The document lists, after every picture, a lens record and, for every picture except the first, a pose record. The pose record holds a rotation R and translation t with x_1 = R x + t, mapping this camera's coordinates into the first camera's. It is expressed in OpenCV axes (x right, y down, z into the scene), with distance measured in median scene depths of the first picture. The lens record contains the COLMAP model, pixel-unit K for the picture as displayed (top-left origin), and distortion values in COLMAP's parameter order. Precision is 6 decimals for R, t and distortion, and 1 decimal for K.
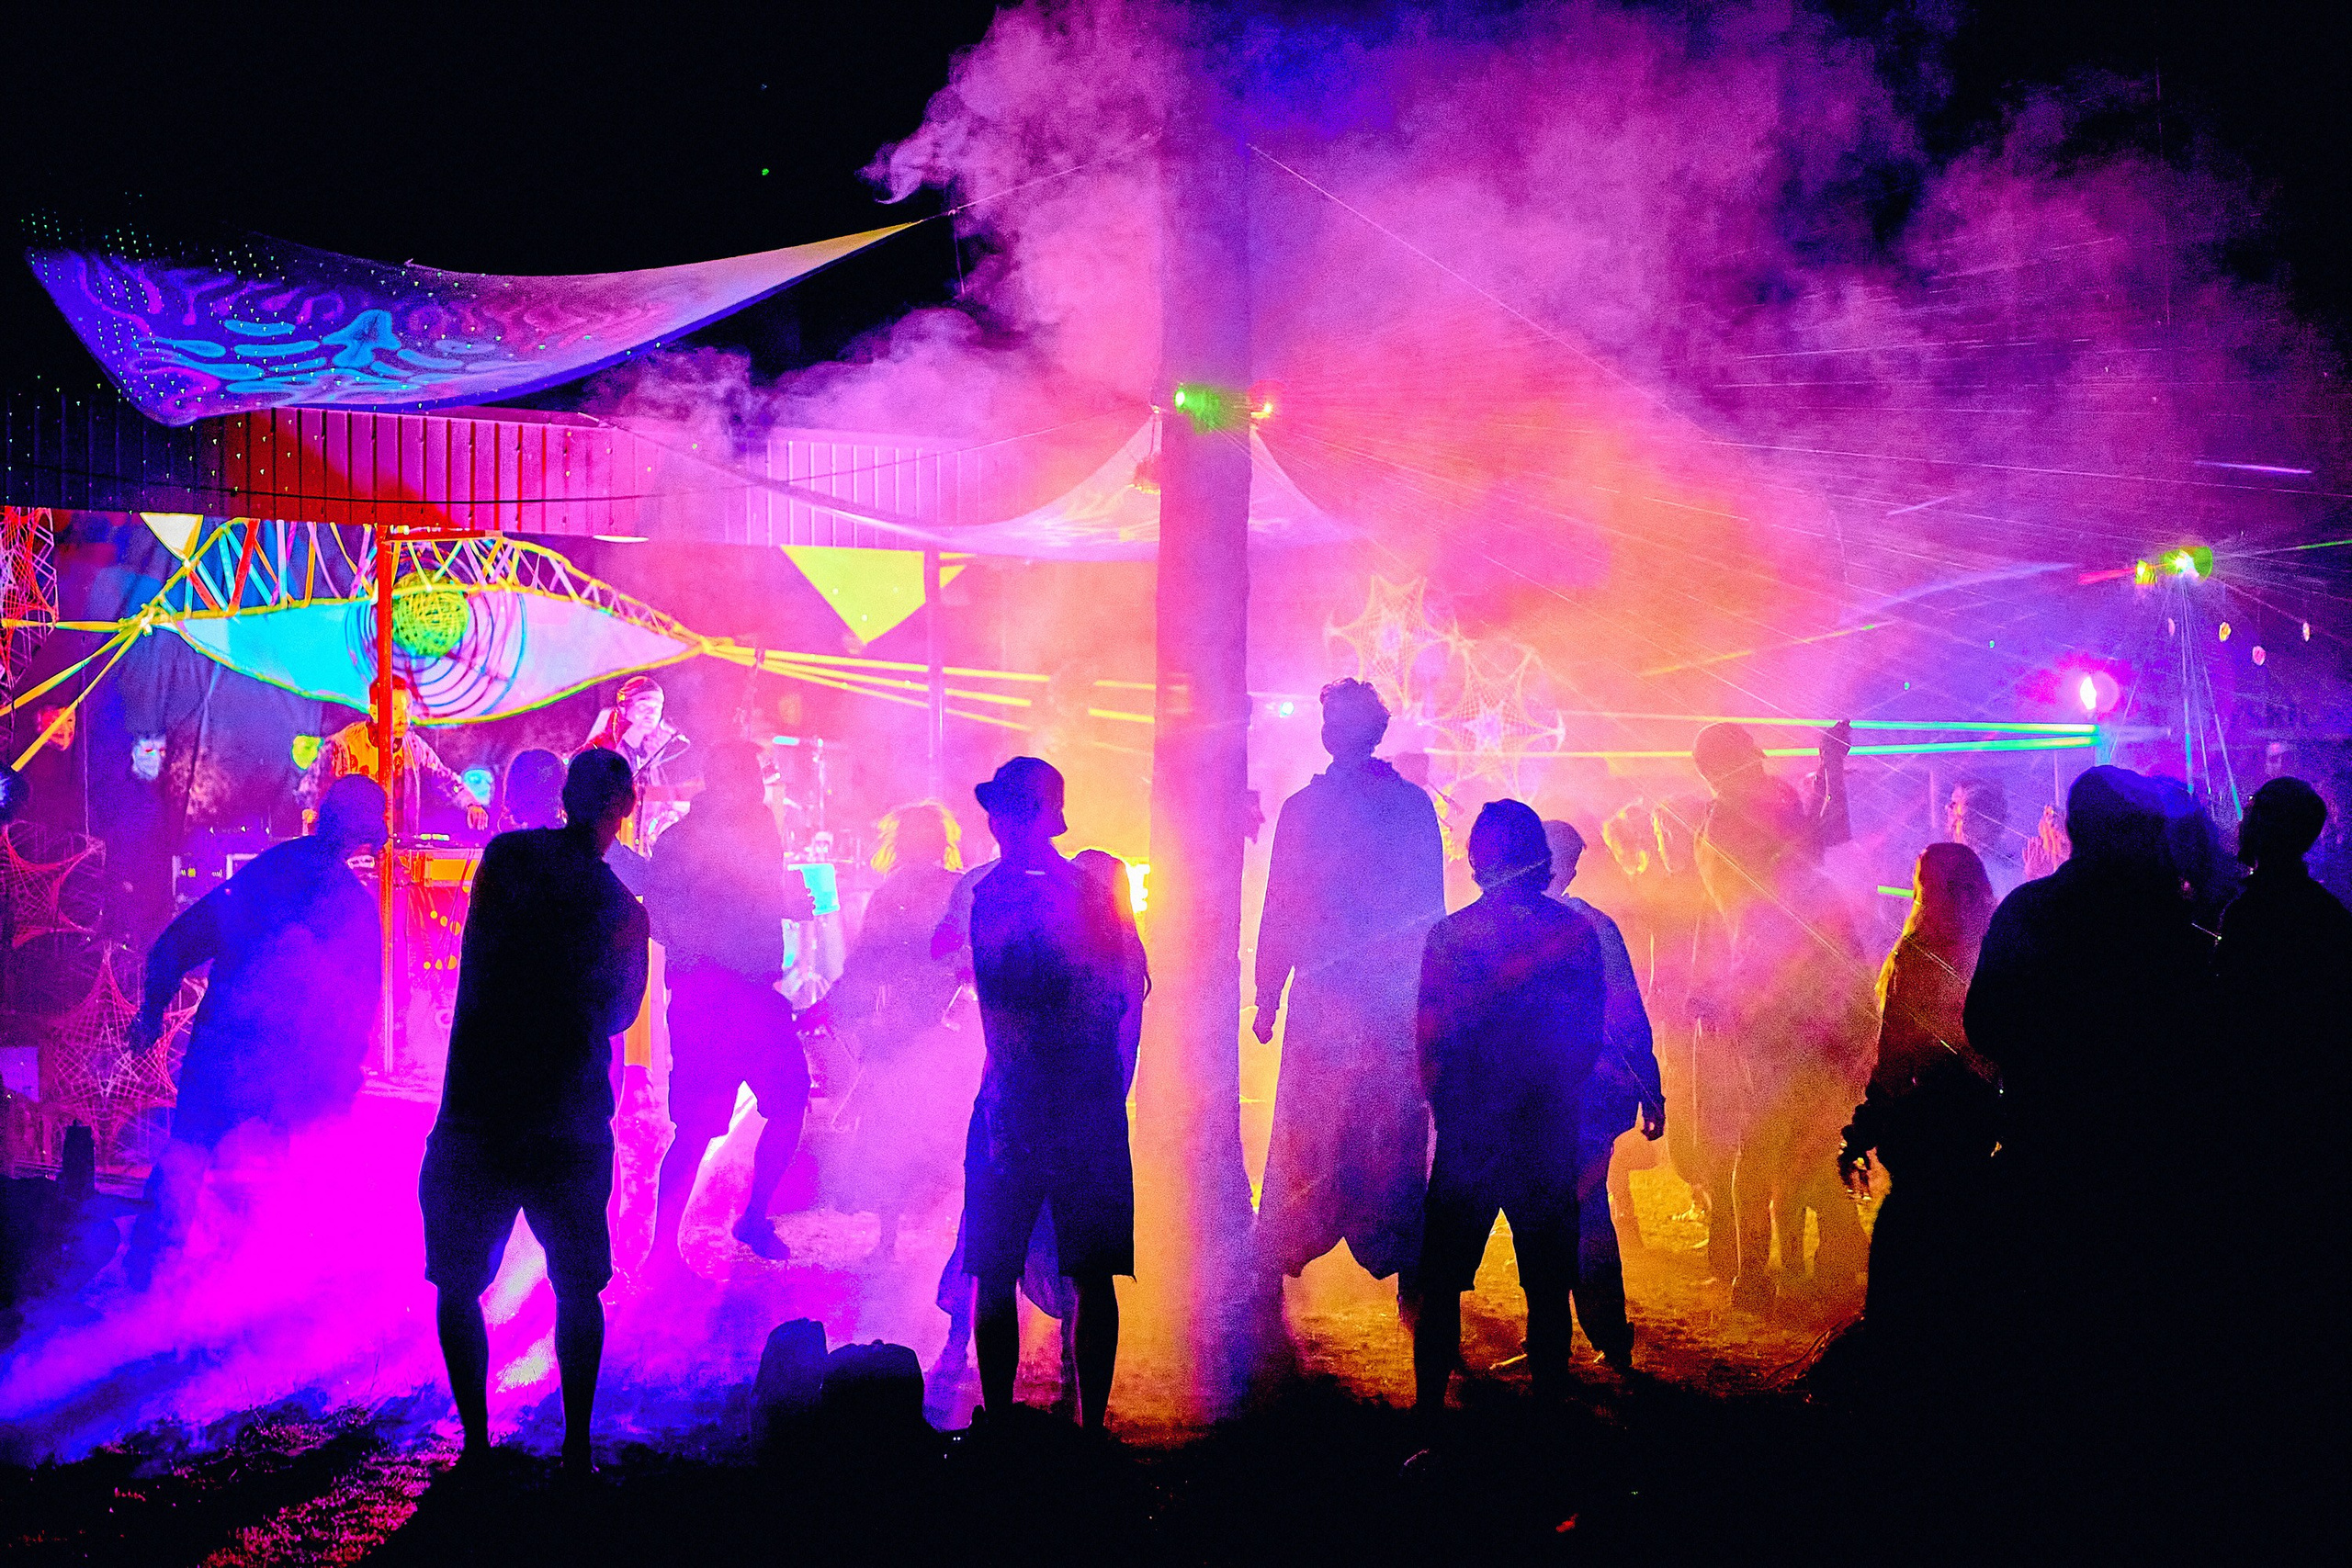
lens RADIAL K [[4938.5, 0, 1176.0], [0, 4938.5, 784.0], [0, 0, 1]] dist [0.052582, -0.144267]
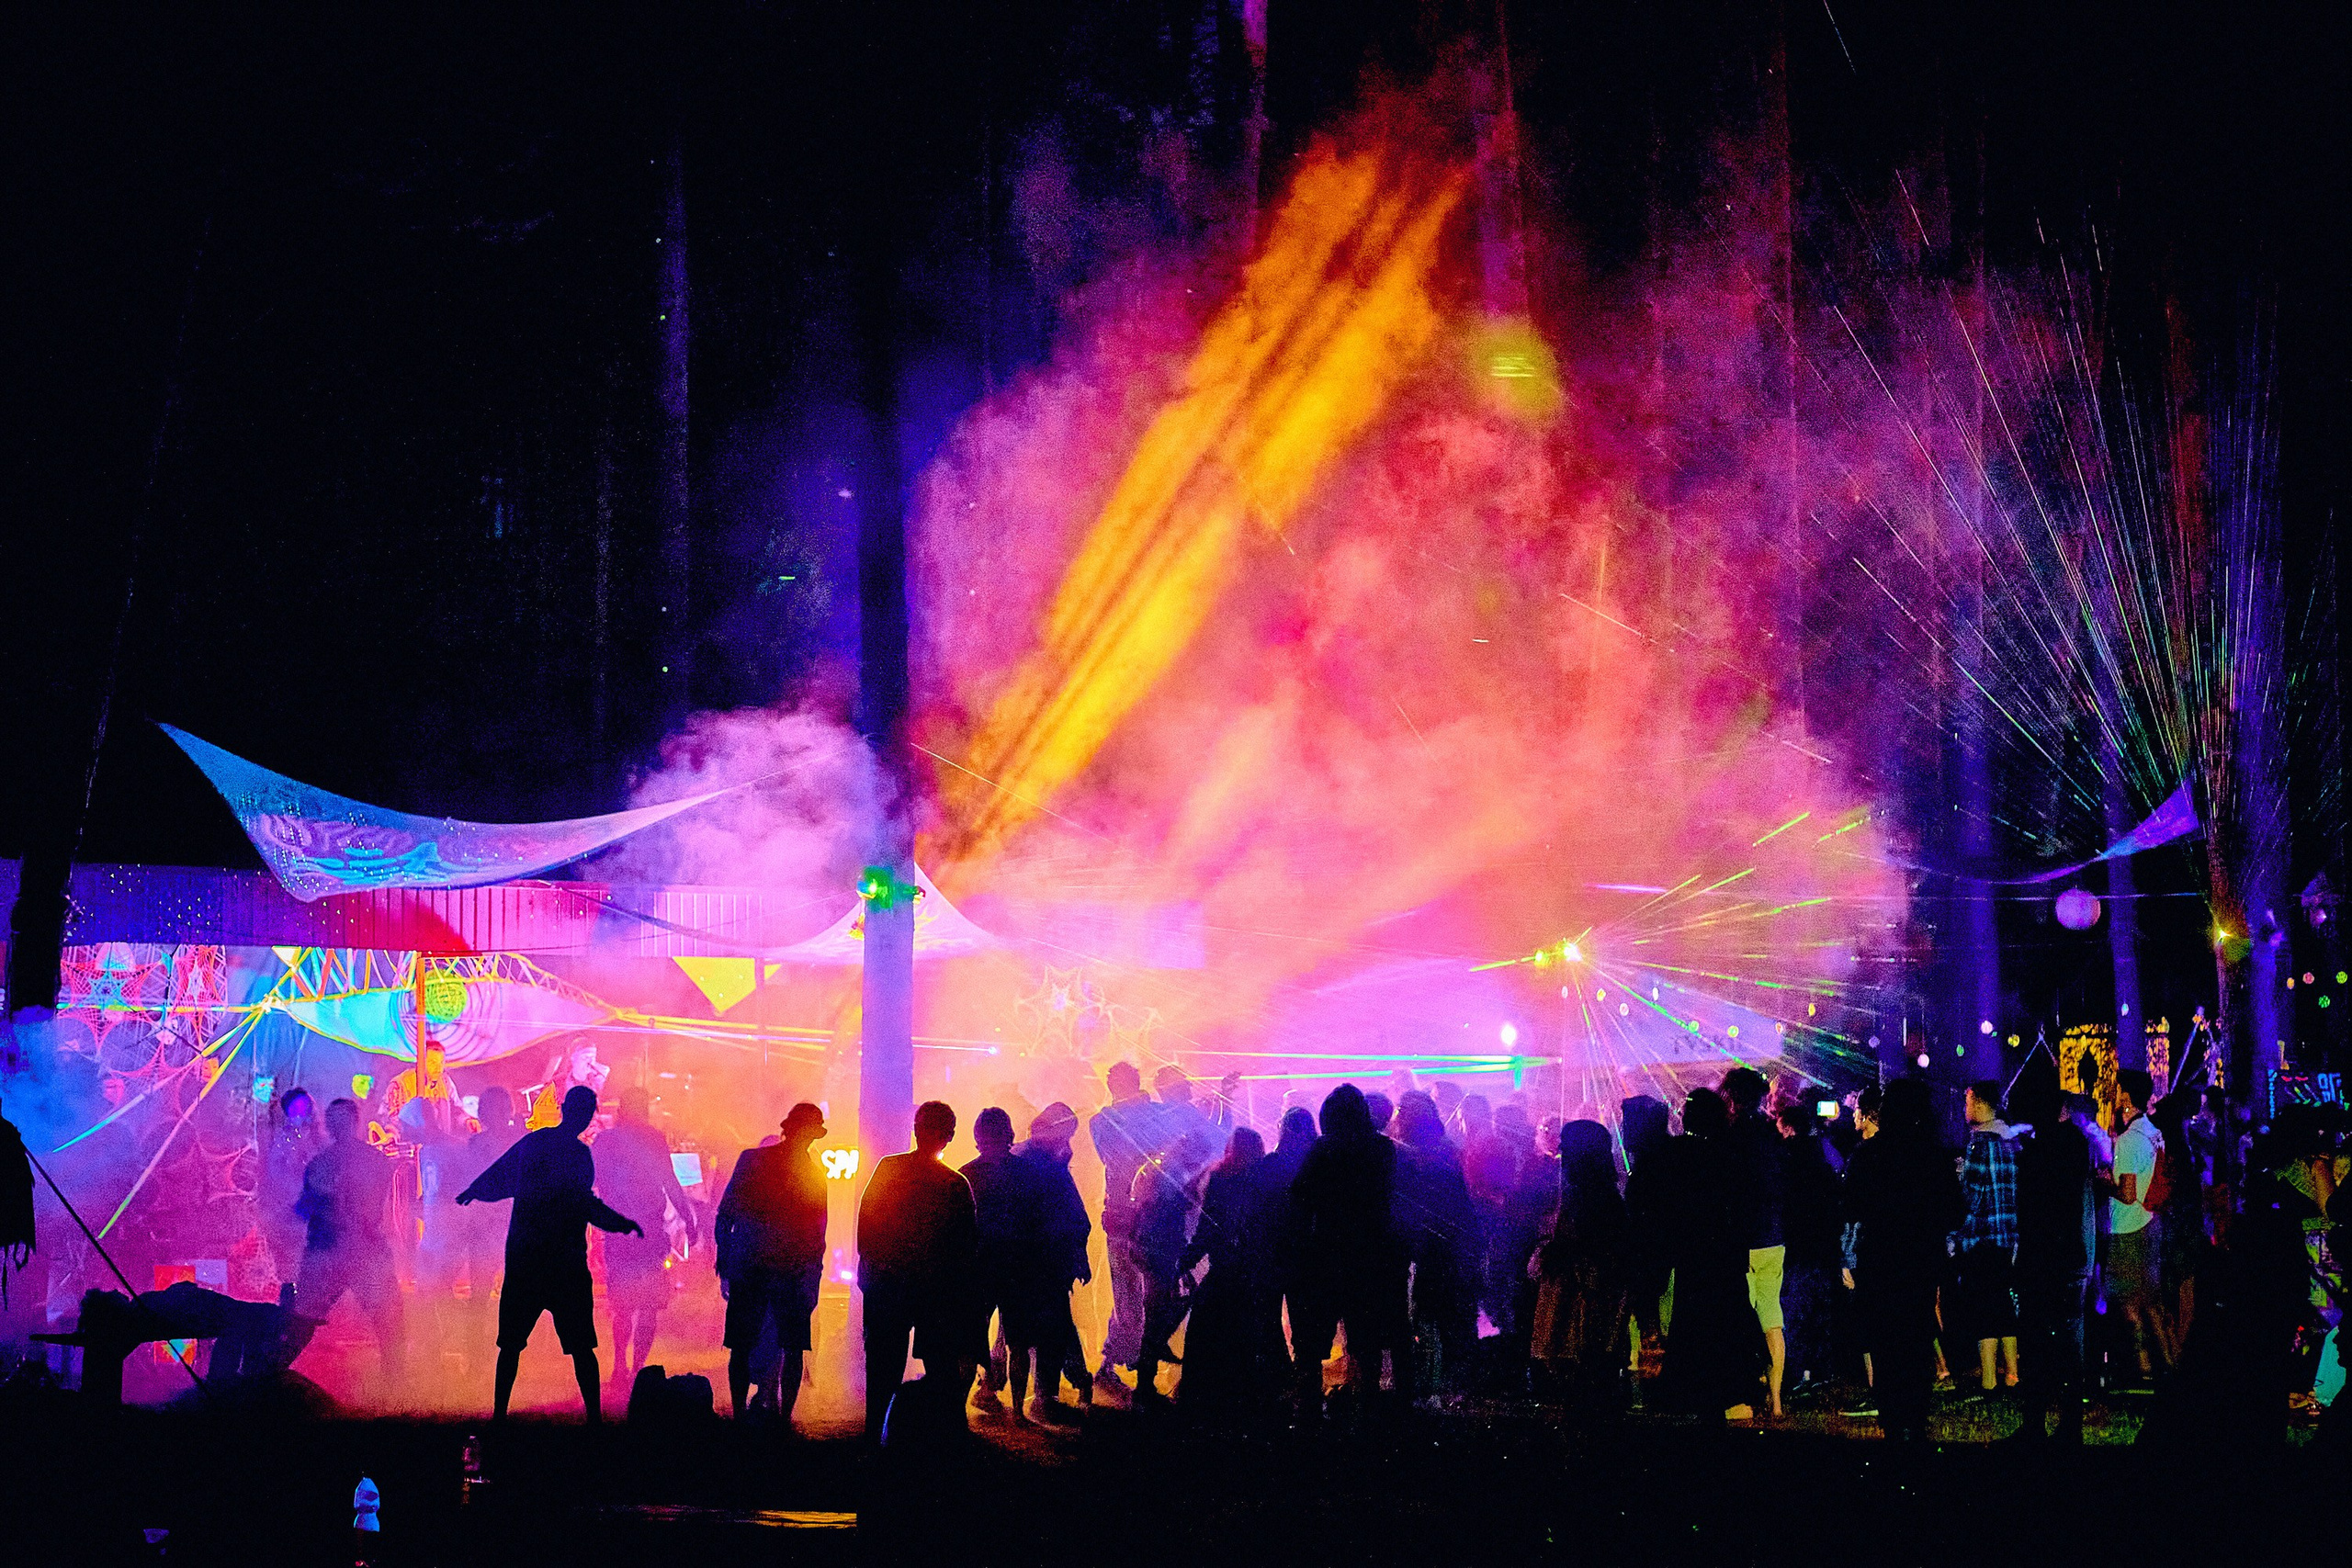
lens RADIAL K [[4938.5, 0, 1176.0], [0, 4938.5, 784.0], [0, 0, 1]] dist [0.052582, -0.144267]
pose [[0.999883, -0.009039, 0.012328, 0.065576], [0.009808, 0.997915, -0.063796, 0.000687], [-0.011726, 0.063910, 0.997887, -0.593571]]
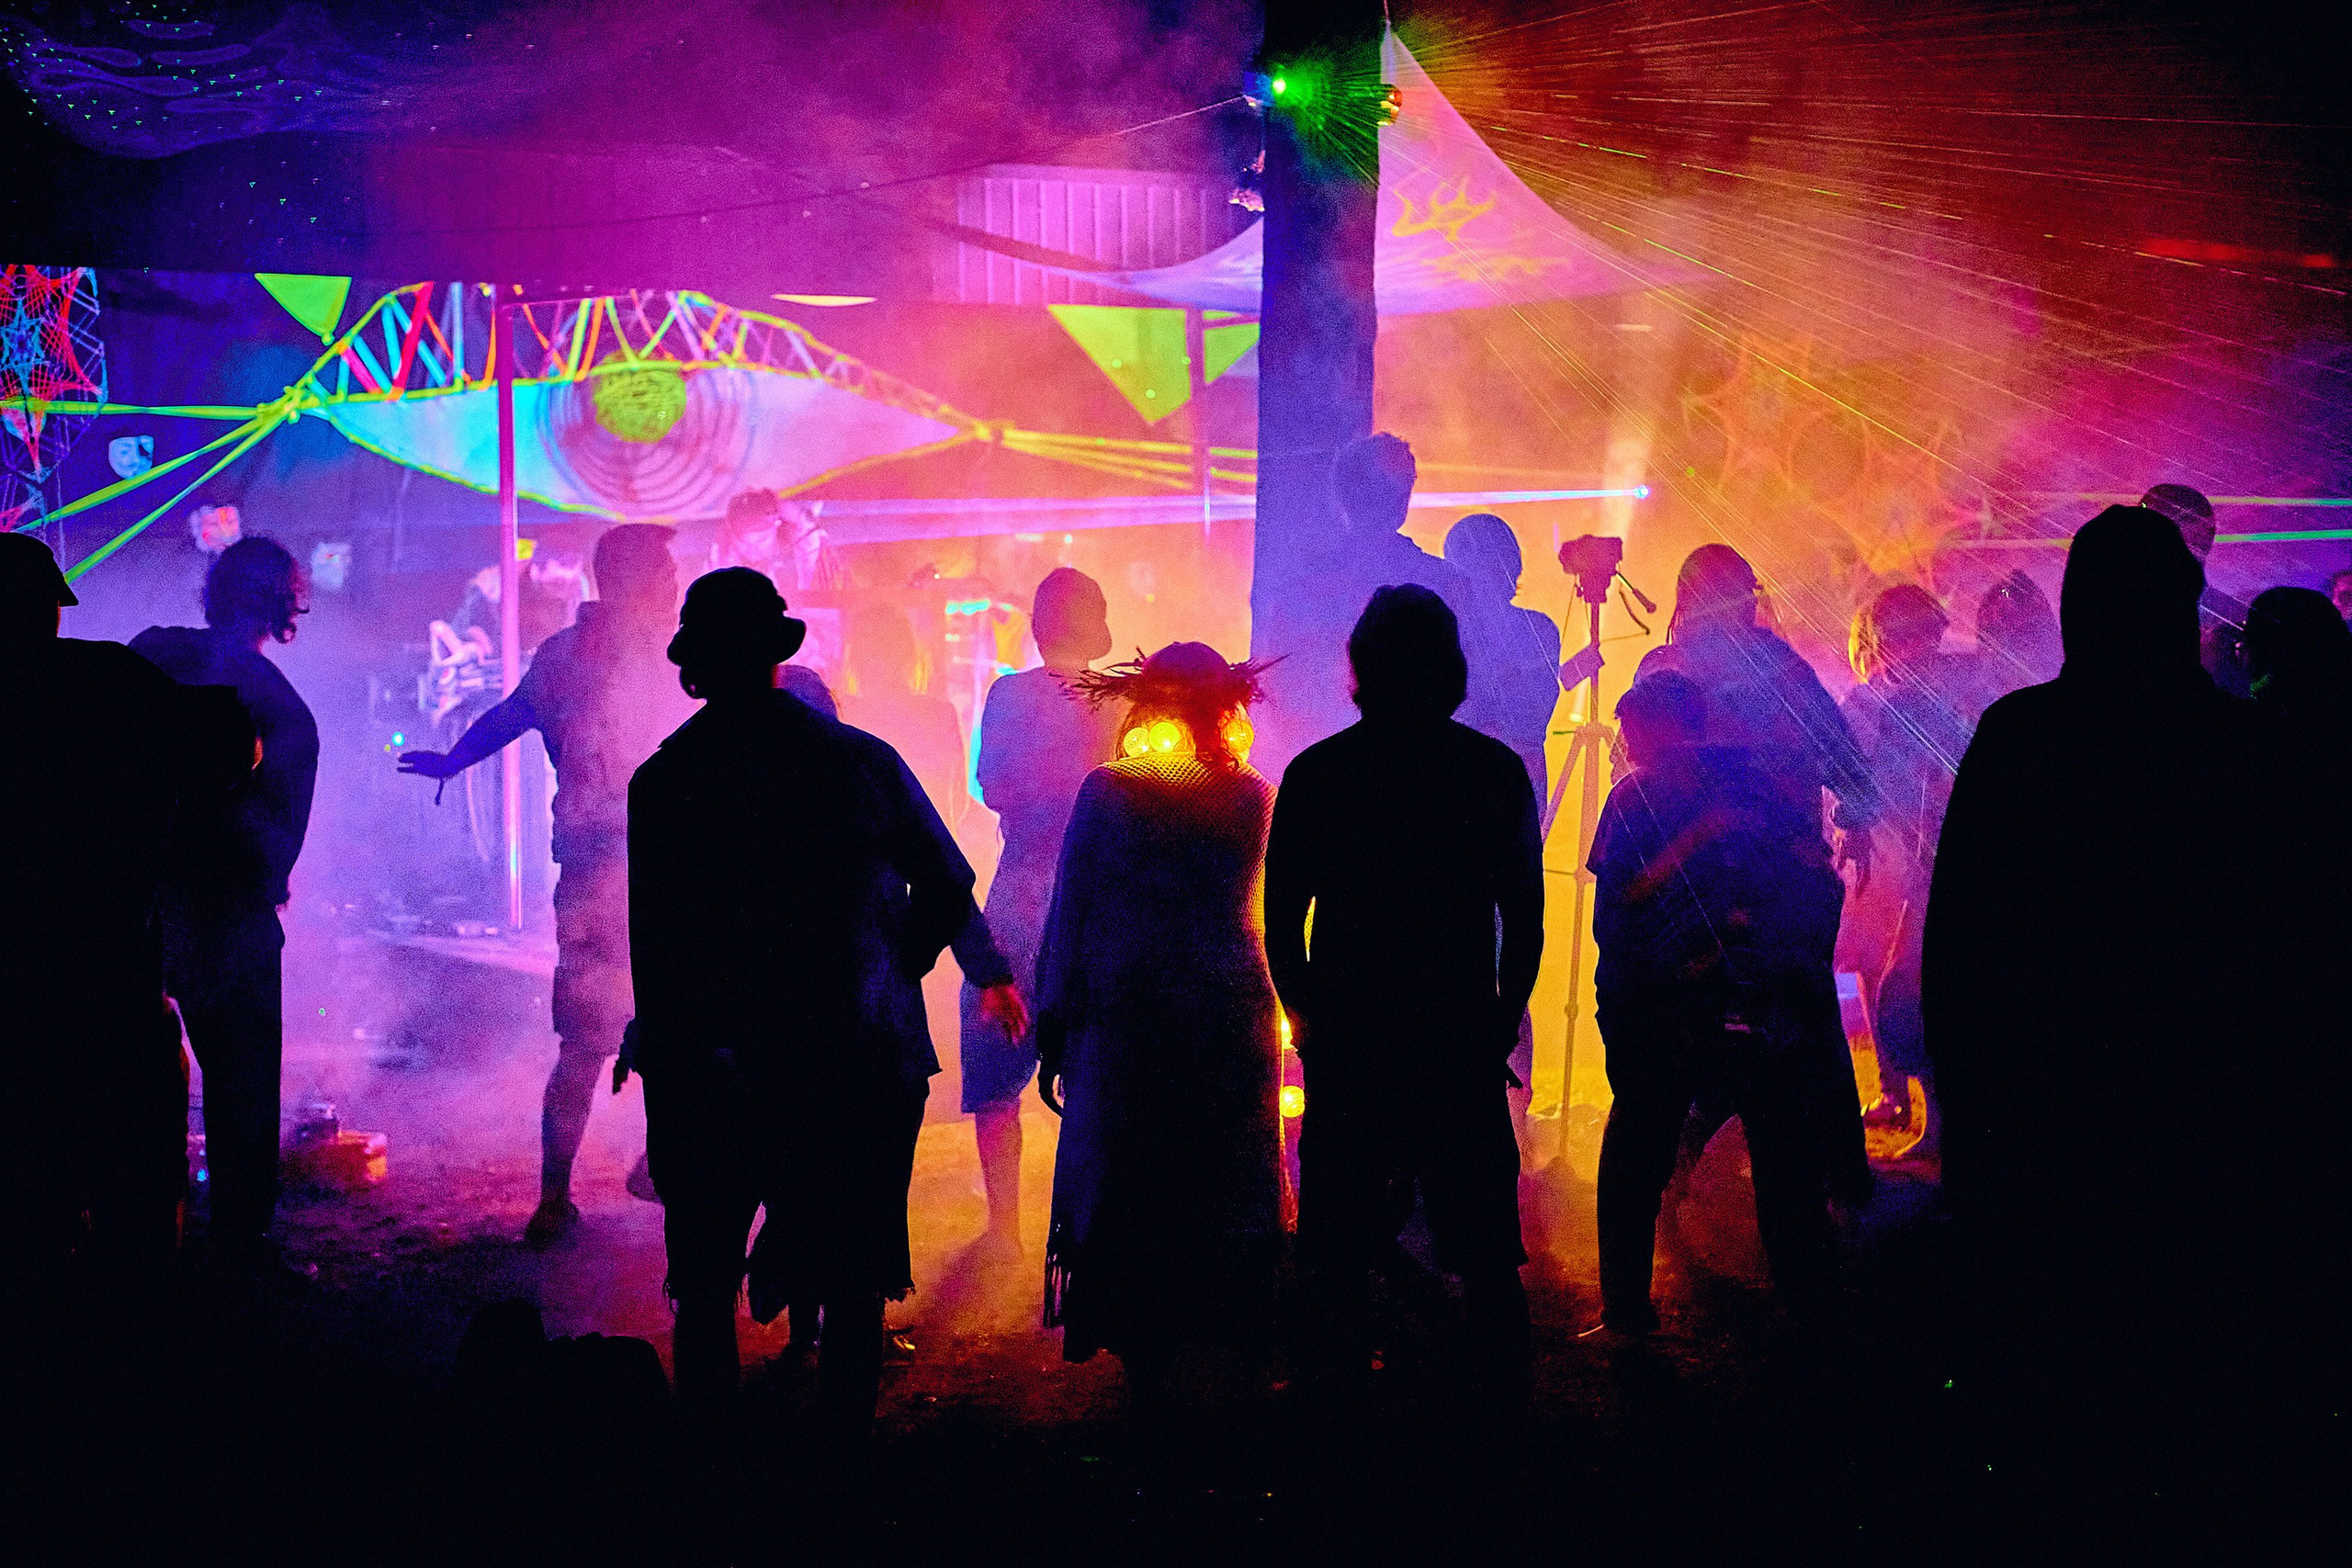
lens RADIAL K [[4938.5, 0, 1176.0], [0, 4938.5, 784.0], [0, 0, 1]] dist [0.052582, -0.144267]
pose [[0.988860, -0.003861, -0.148800, 0.073694], [0.009457, 0.999274, 0.036917, 0.002780], [0.148549, -0.037913, 0.988178, 0.157031]]
